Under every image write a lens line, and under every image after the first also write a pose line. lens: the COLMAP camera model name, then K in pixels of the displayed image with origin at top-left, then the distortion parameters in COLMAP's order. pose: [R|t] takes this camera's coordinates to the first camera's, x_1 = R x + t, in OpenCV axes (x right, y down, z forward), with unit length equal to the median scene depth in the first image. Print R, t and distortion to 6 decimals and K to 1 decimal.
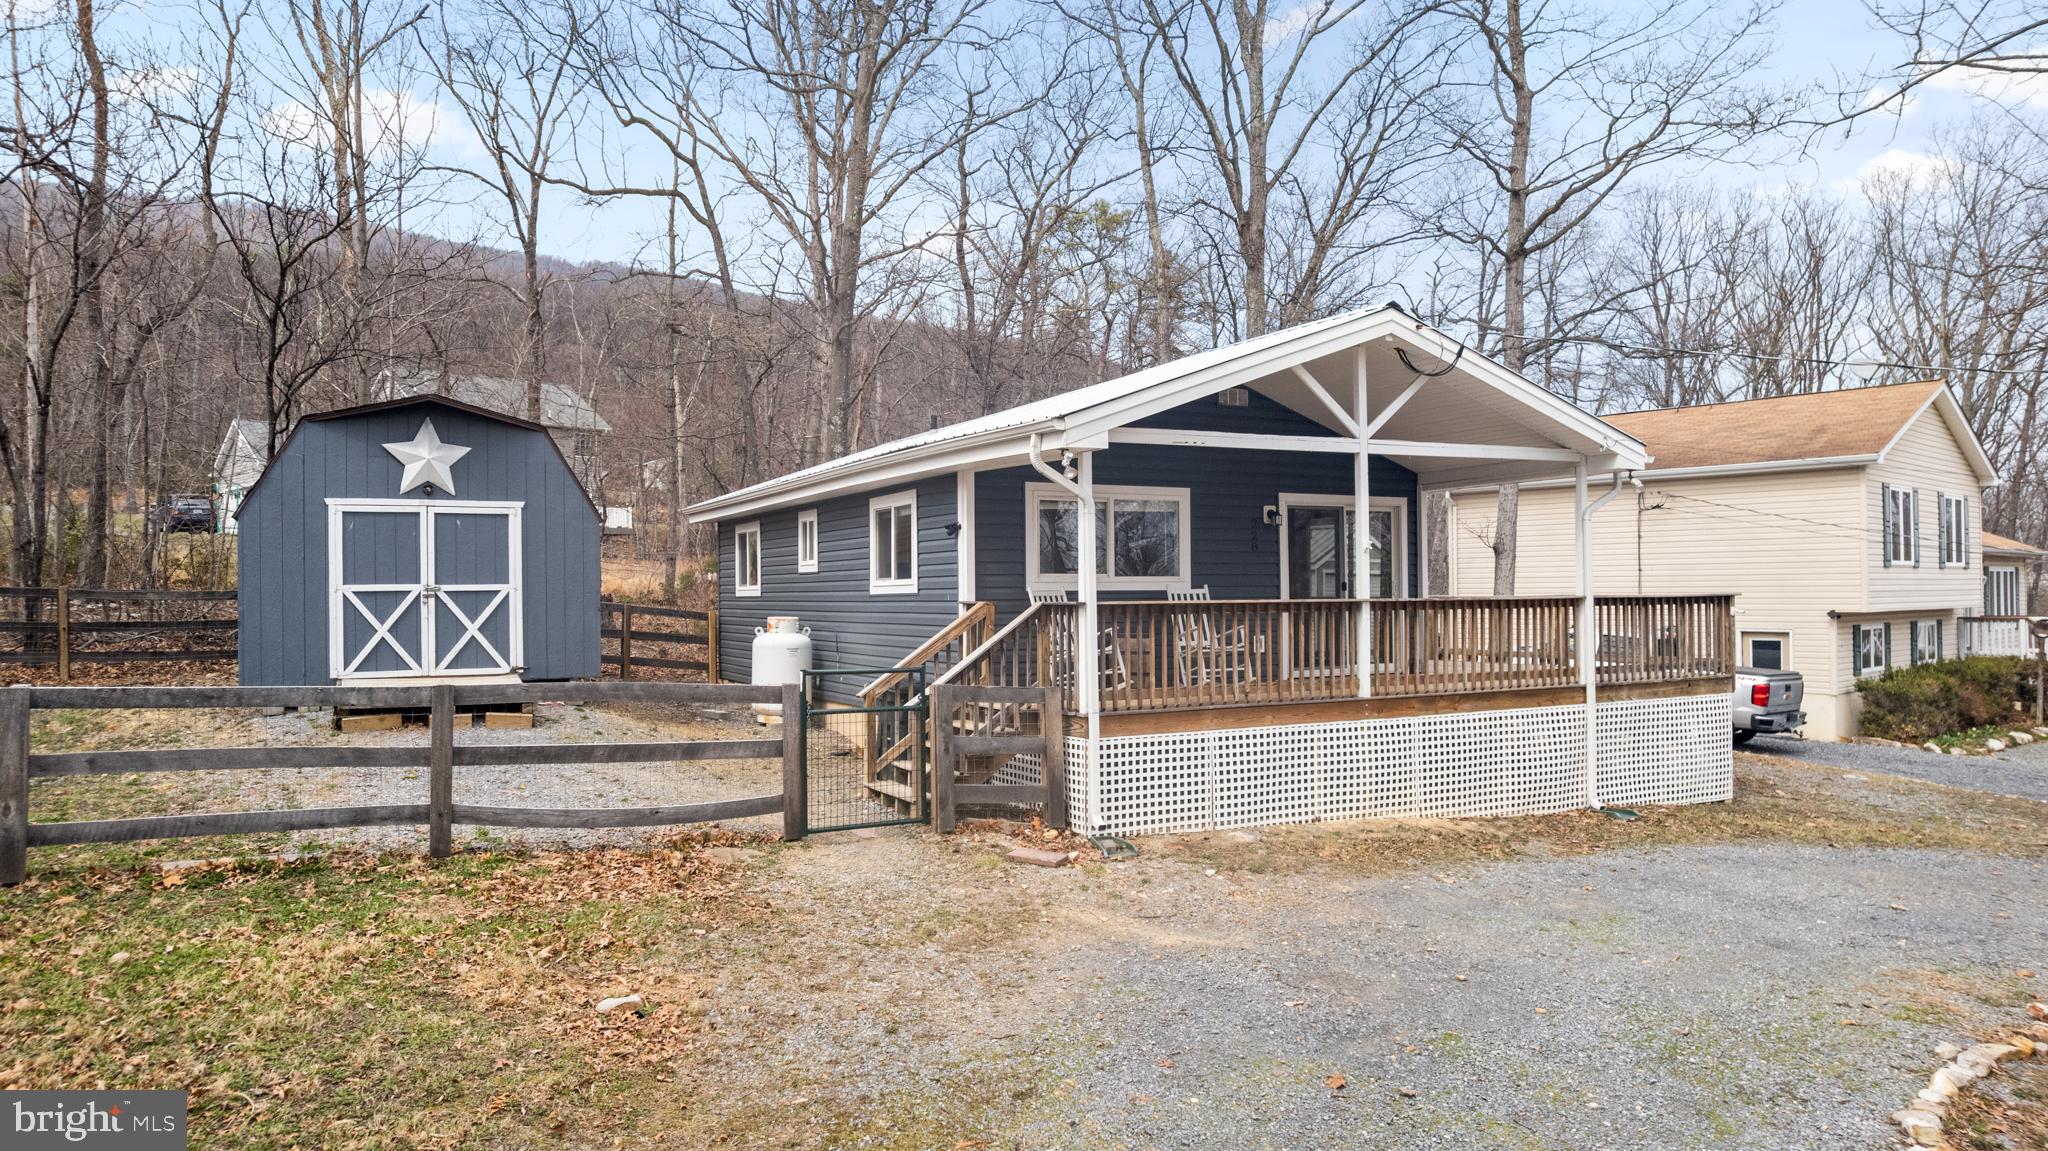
lens RADIAL K [[1325.8, 0, 1024.0], [0, 1325.8, 575.5], [0, 0, 1]] dist [-0.057675, 0.056260]
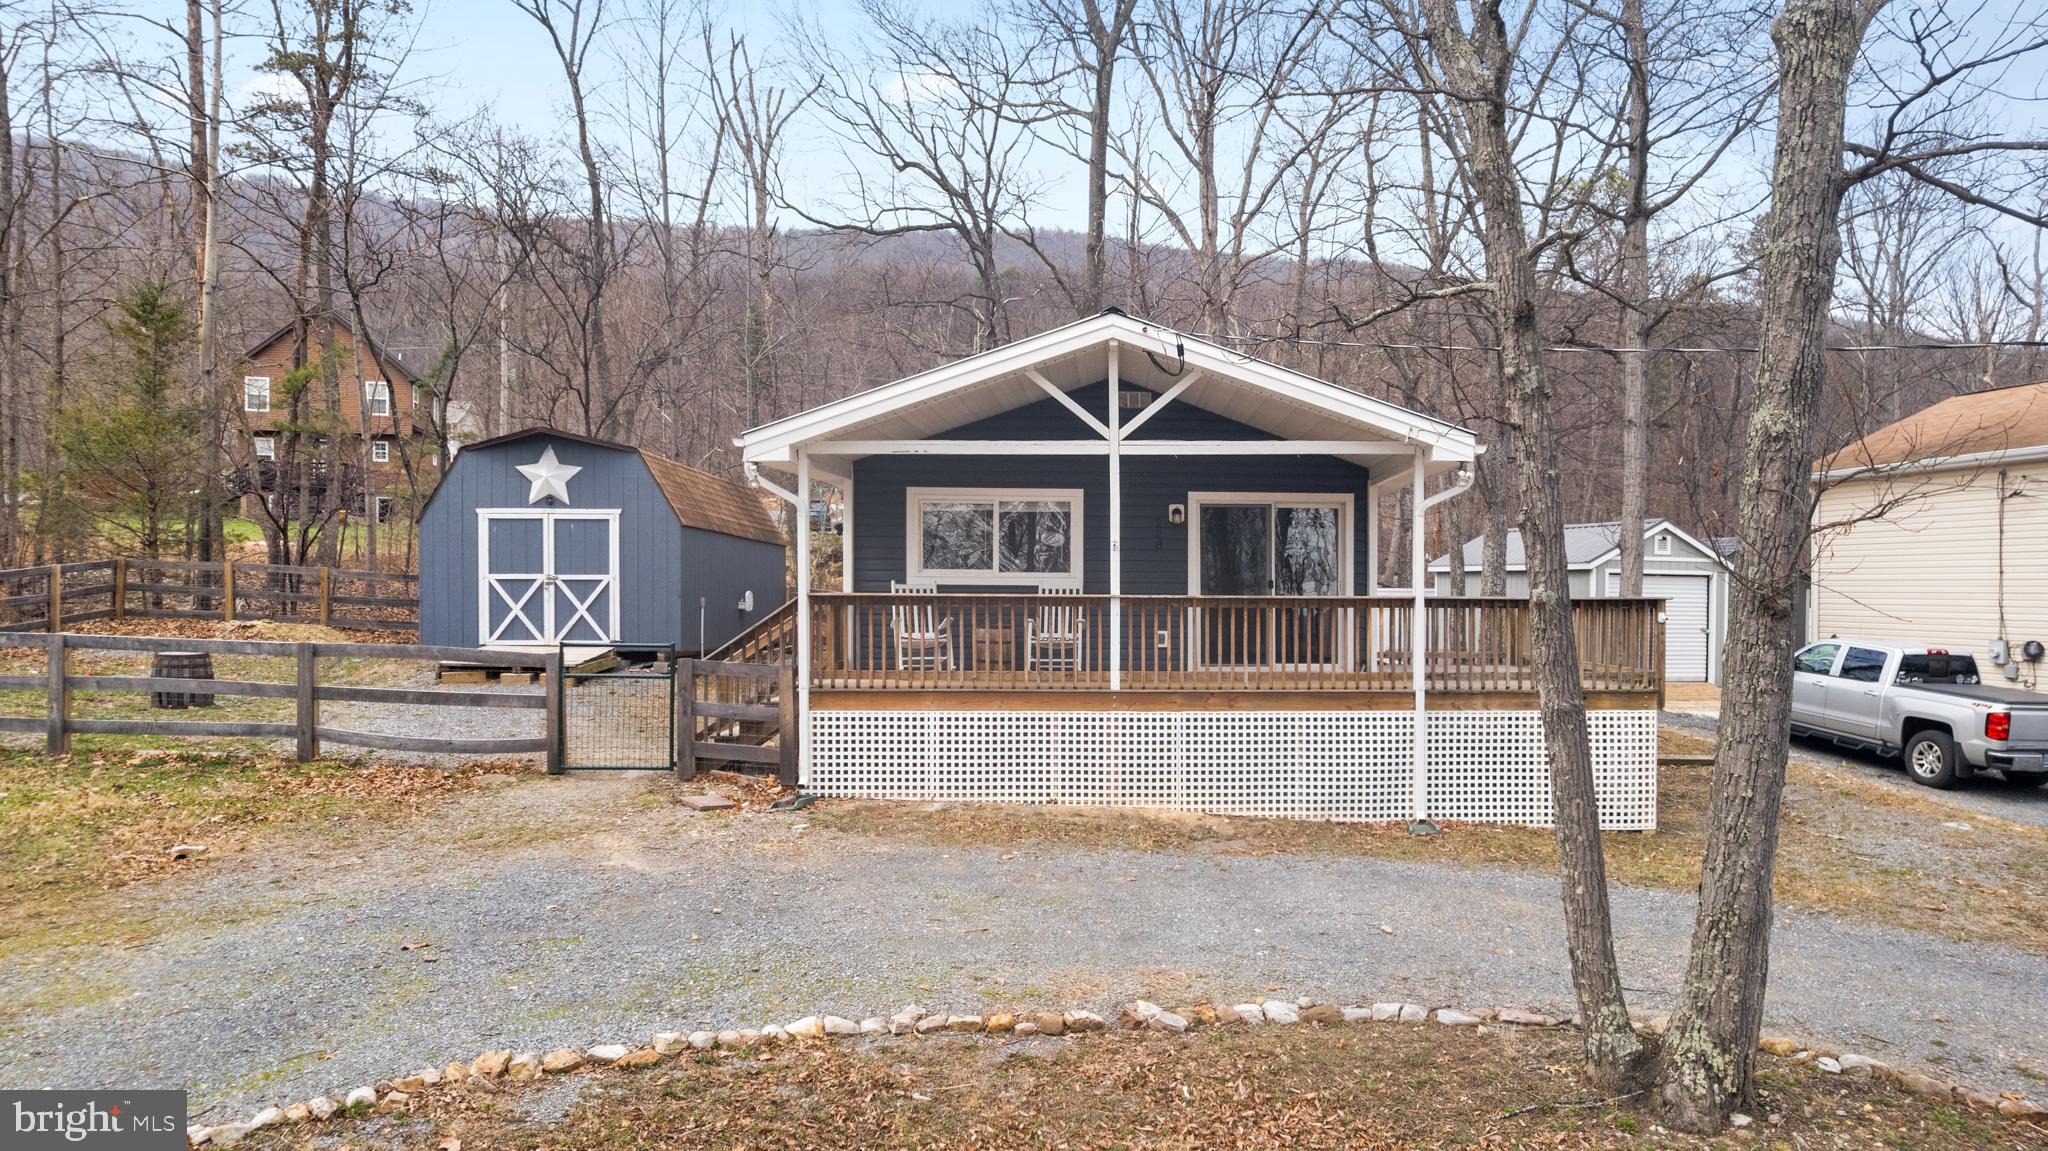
lens RADIAL K [[1380.1, 0, 1170.4], [0, 1380.1, 601.1], [0, 0, 1]] dist [-0.056028, 0.041009]
pose [[0.912080, 0.016589, -0.409677, 0.670937], [-0.008318, 0.999724, 0.021964, -0.001512], [0.409929, -0.016625, 0.911966, 0.026265]]
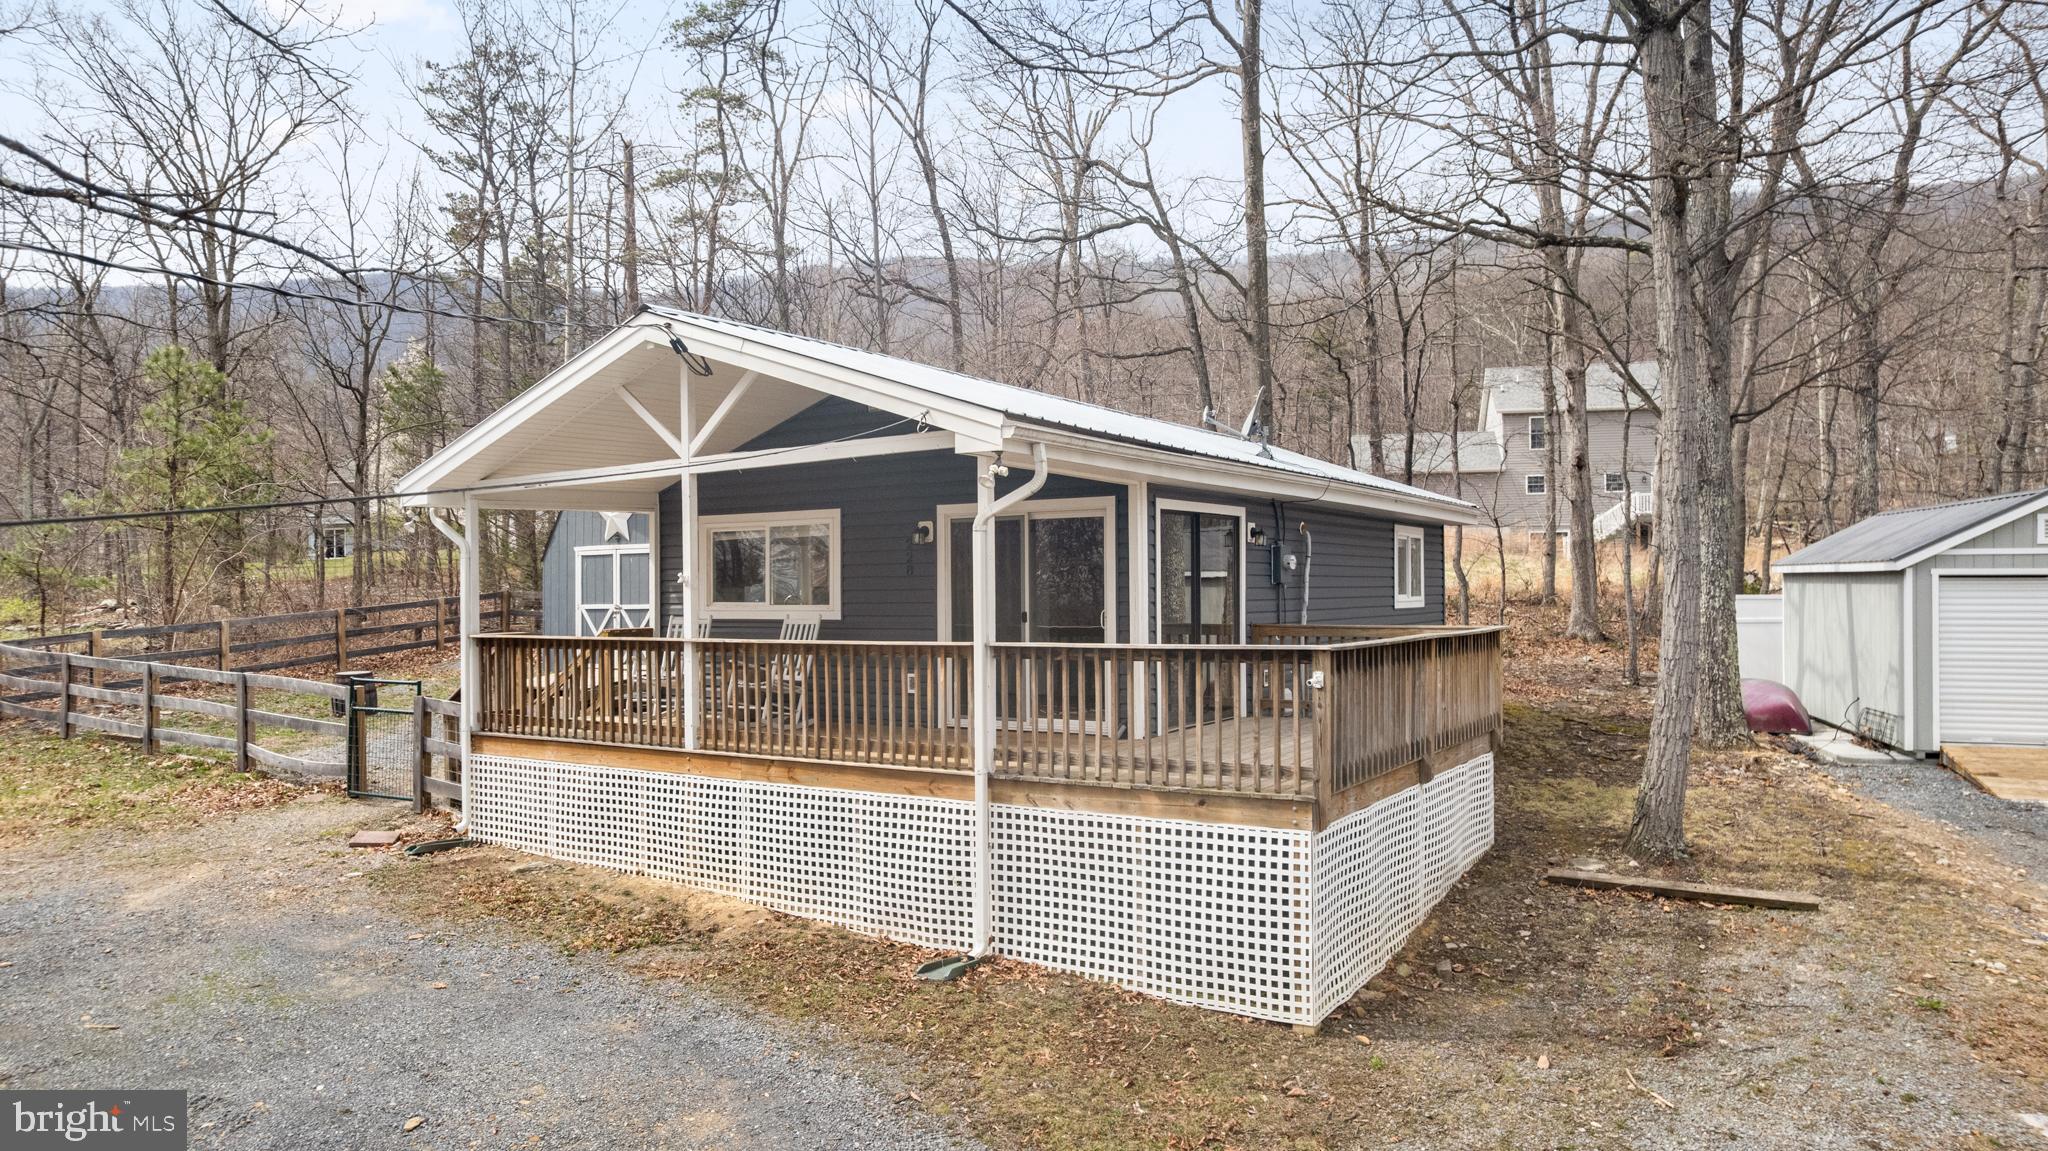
lens RADIAL K [[1325.8, 0, 1024.0], [0, 1325.8, 575.5], [0, 0, 1]] dist [-0.057675, 0.056260]
pose [[0.505076, -0.006779, -0.863048, 1.029106], [0.017534, 0.999843, 0.002408, -0.020535], [0.862897, -0.016349, 0.505116, 0.676509]]
